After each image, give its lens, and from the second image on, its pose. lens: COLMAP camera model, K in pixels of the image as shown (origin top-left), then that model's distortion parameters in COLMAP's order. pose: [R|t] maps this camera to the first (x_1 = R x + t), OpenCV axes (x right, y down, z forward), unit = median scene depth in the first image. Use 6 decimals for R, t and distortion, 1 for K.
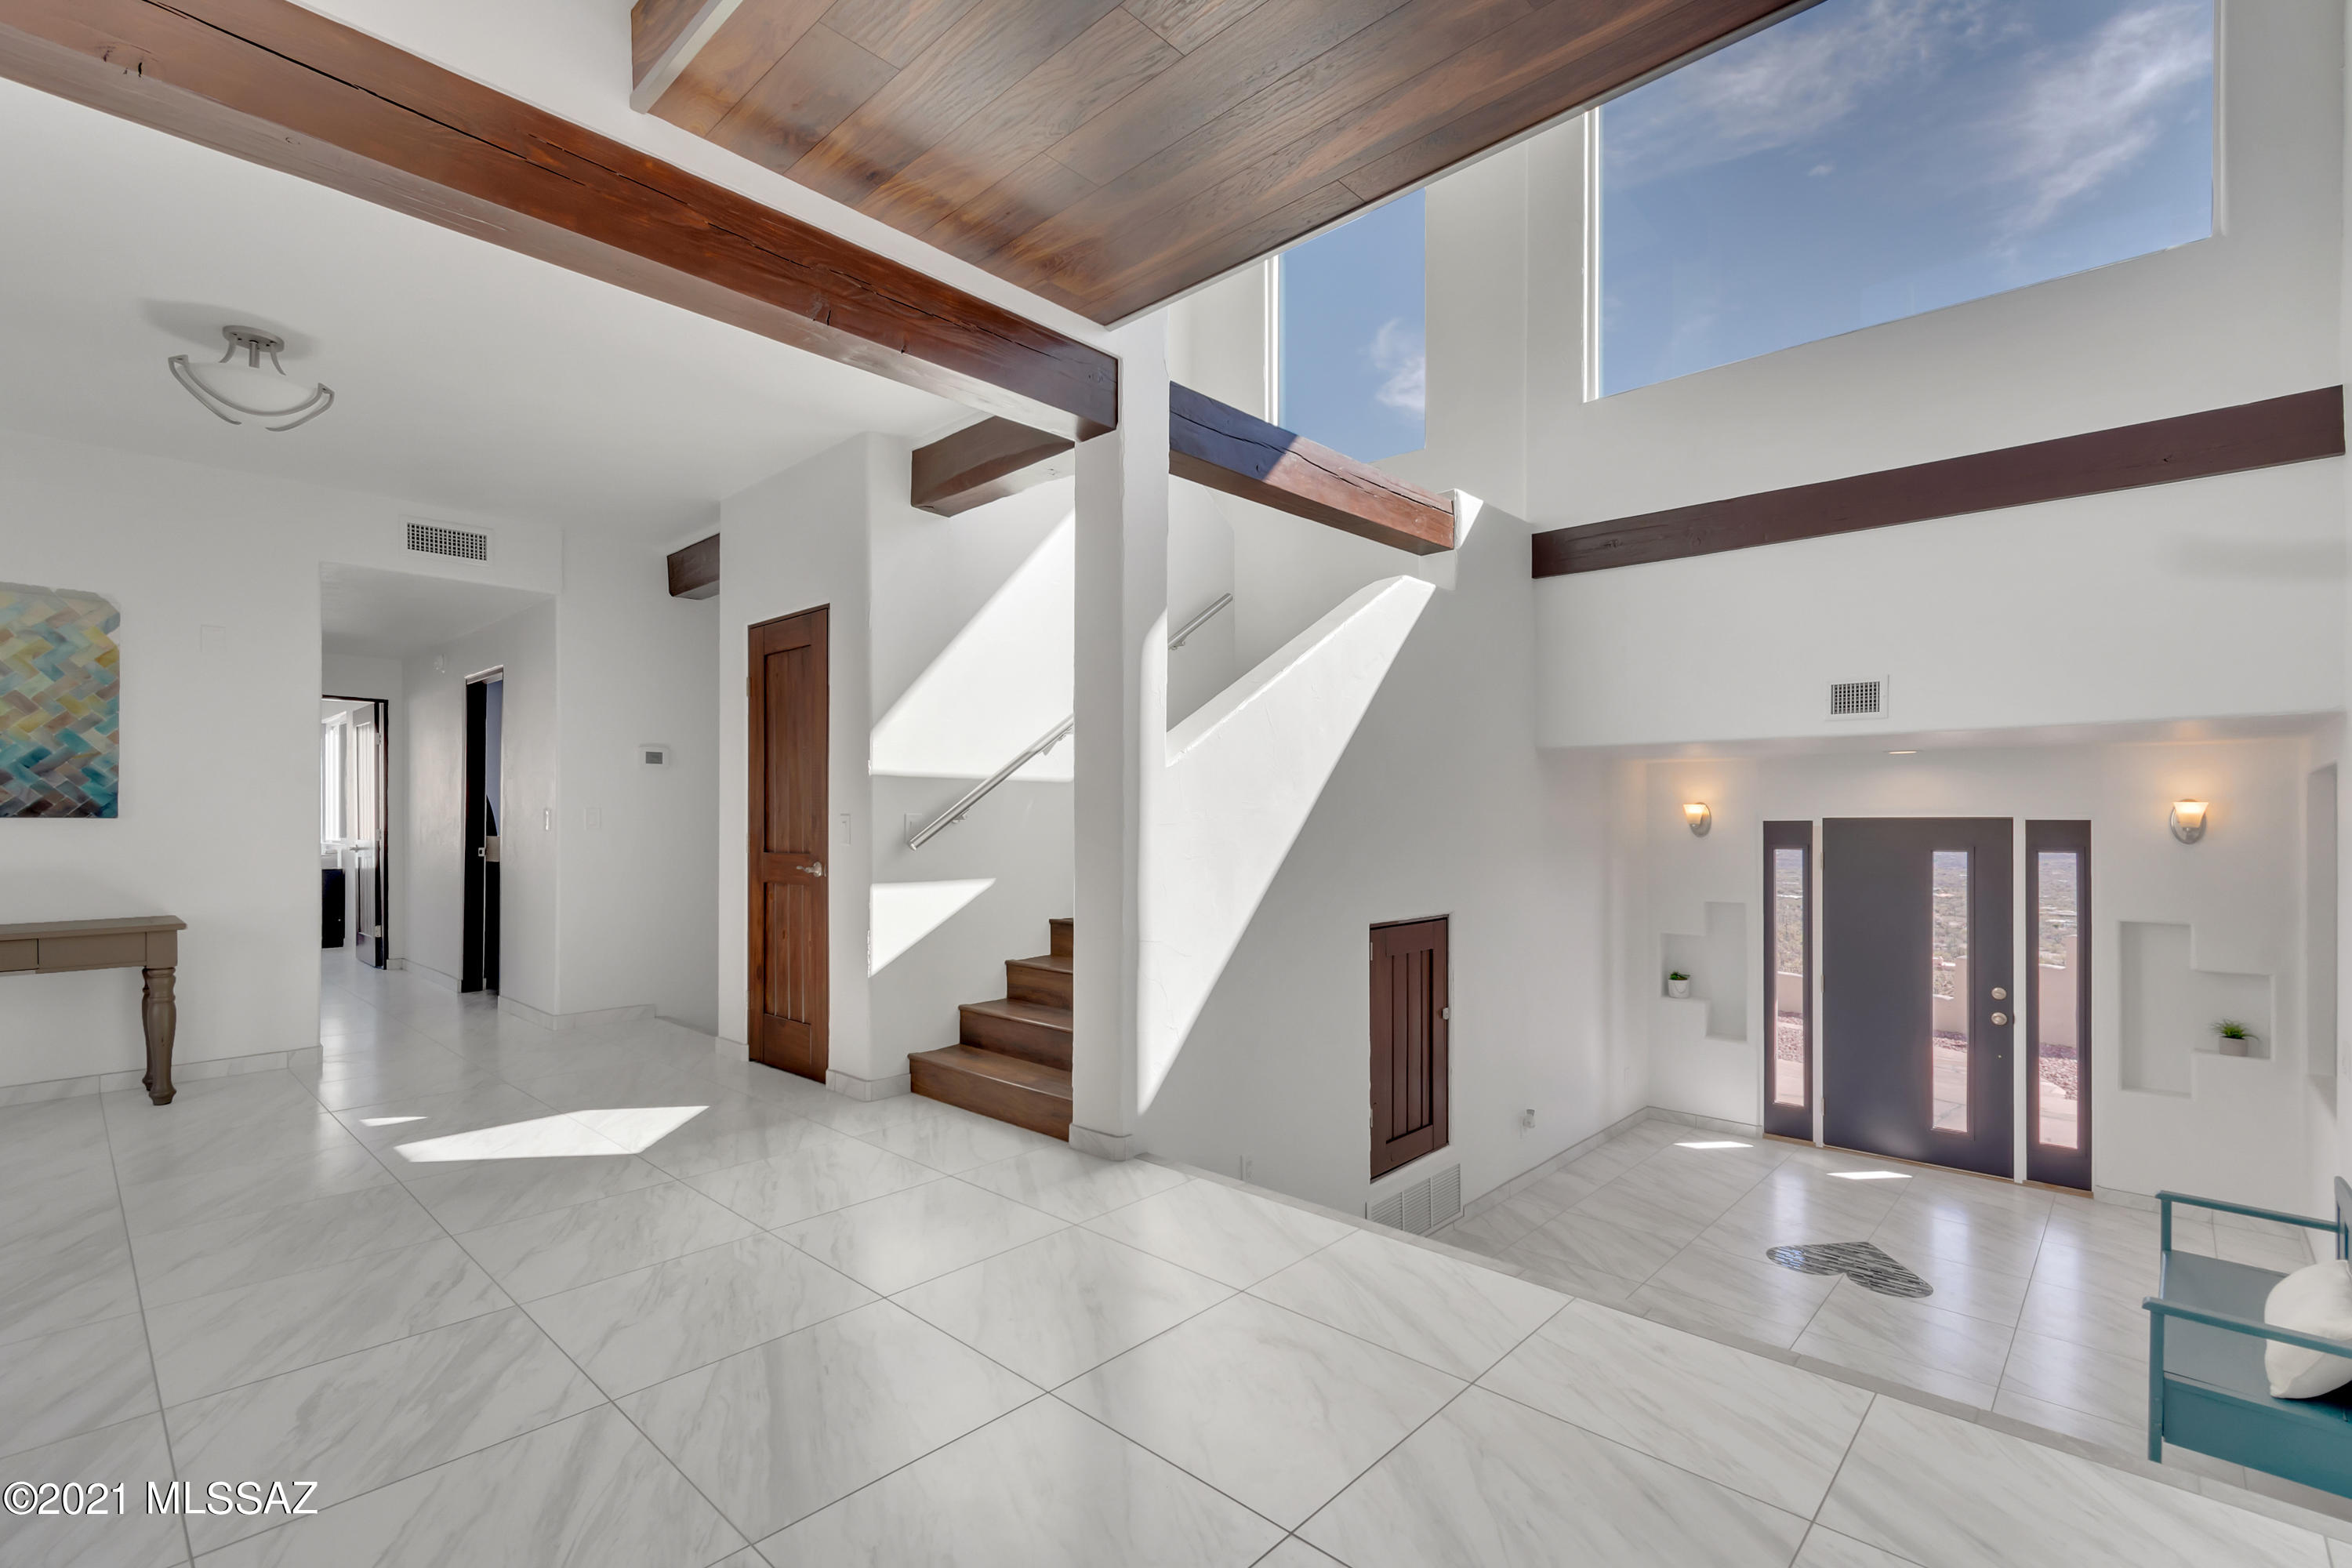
lens RADIAL K [[1043.5, 0, 1167.5], [0, 1043.5, 819.9], [0, 0, 1]] dist [0.002385, -0.000916]
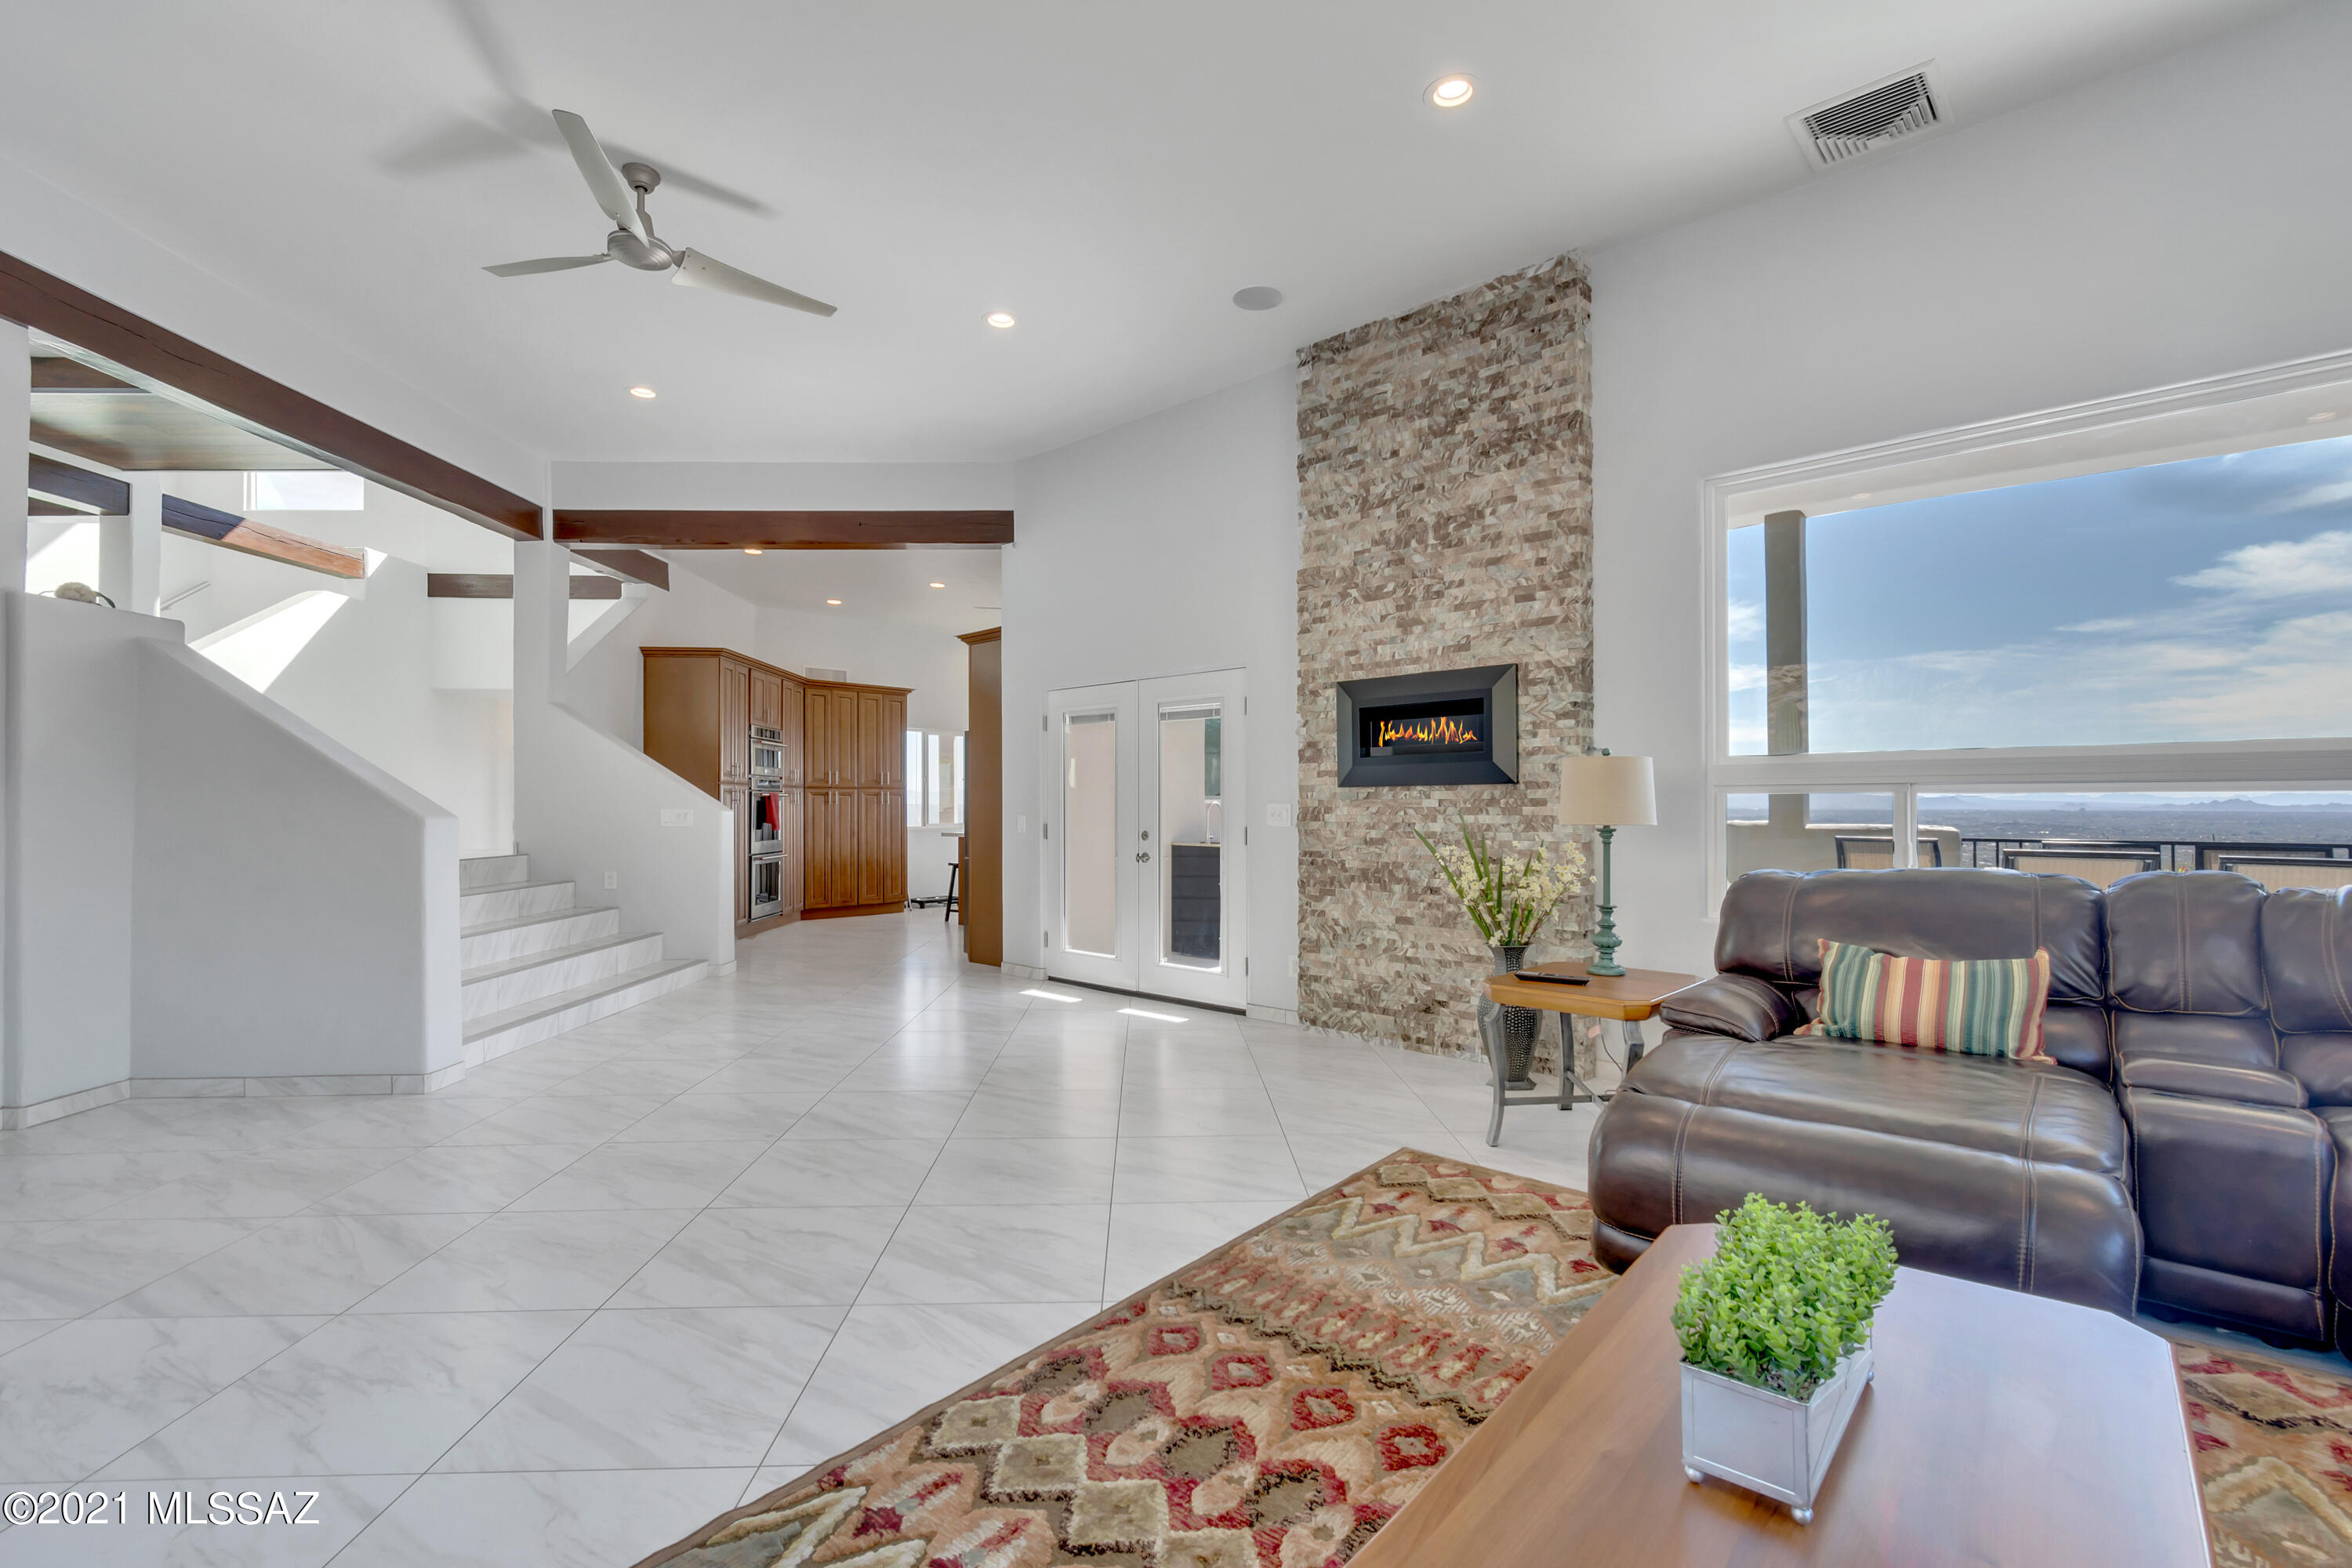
lens RADIAL K [[1043.5, 0, 1185.8], [0, 1043.5, 792.9], [0, 0, 1]] dist [0.002385, -0.000916]
pose [[0.701329, 0.004326, 0.712824, -0.045141], [0.006329, 0.999904, -0.012295, 0.208577], [-0.712810, 0.013134, 0.701235, -1.759760]]
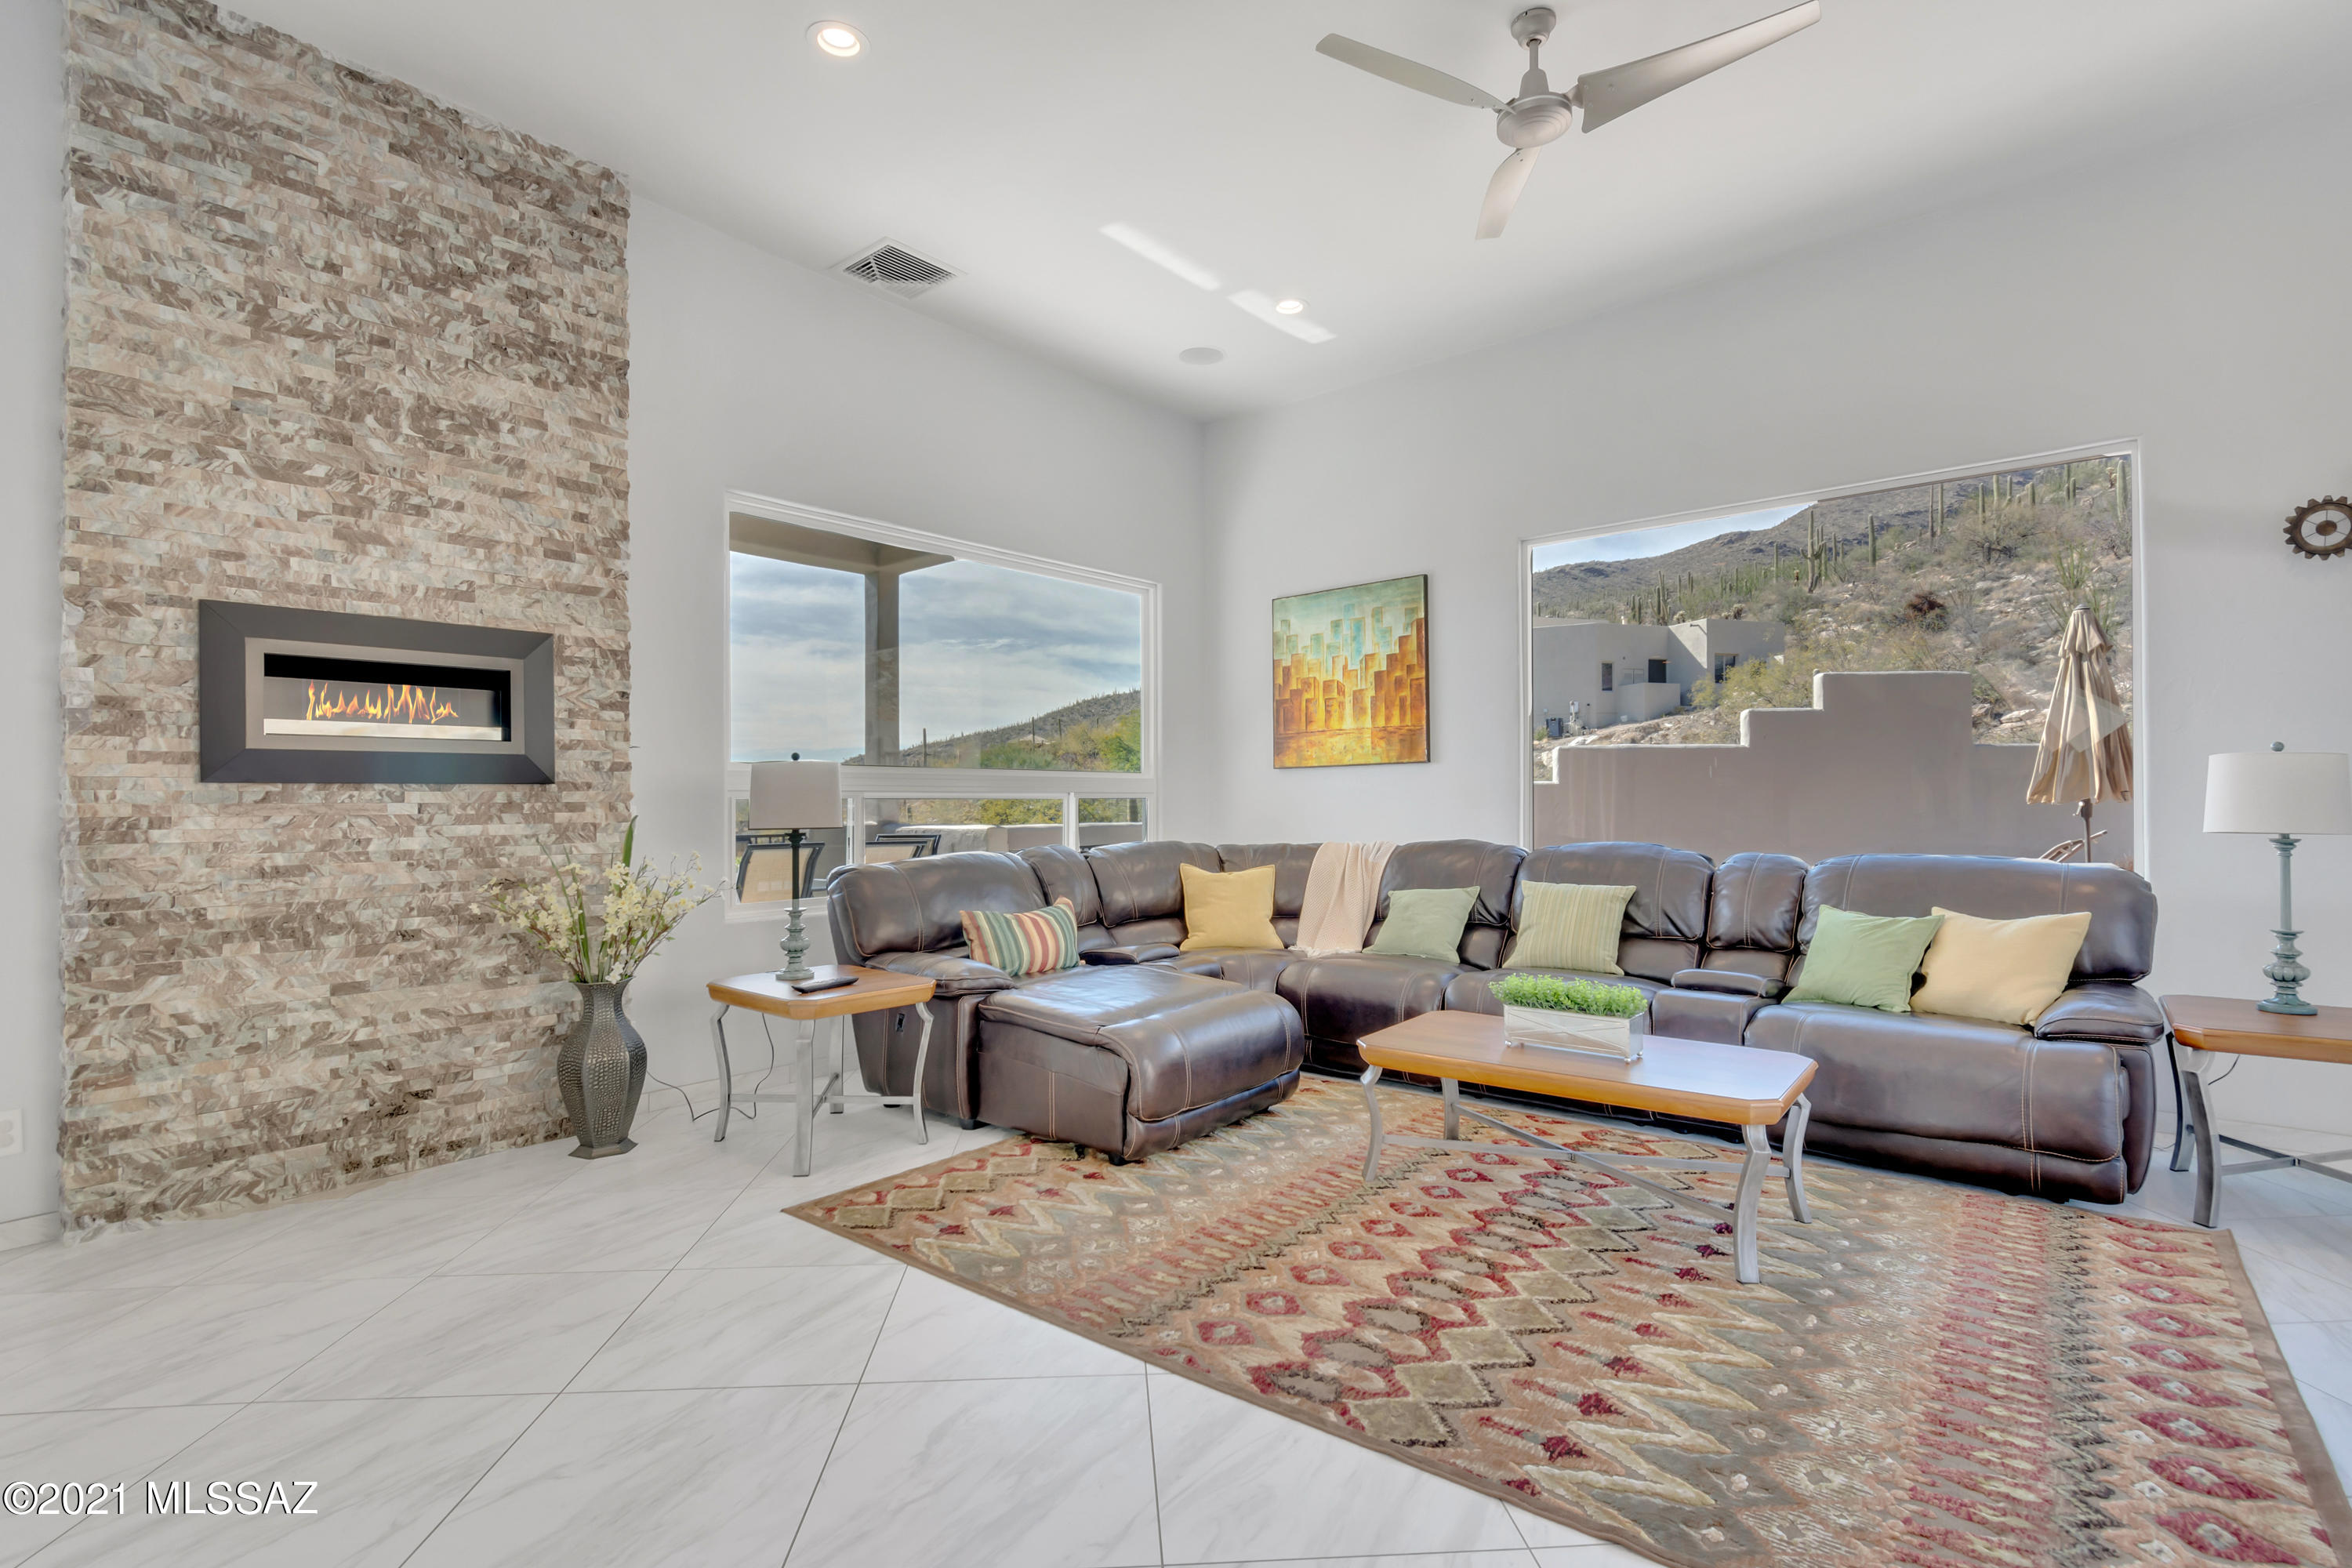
lens RADIAL K [[1115.3, 0, 1179.4], [0, 1115.3, 793.9], [0, 0, 1]] dist [0.002044, -0.002437]
pose [[-0.739045, 0.007042, 0.673619, -0.043092], [0.006738, 0.999973, -0.003062, 0.202370], [-0.673622, 0.002276, -0.739072, -0.885588]]
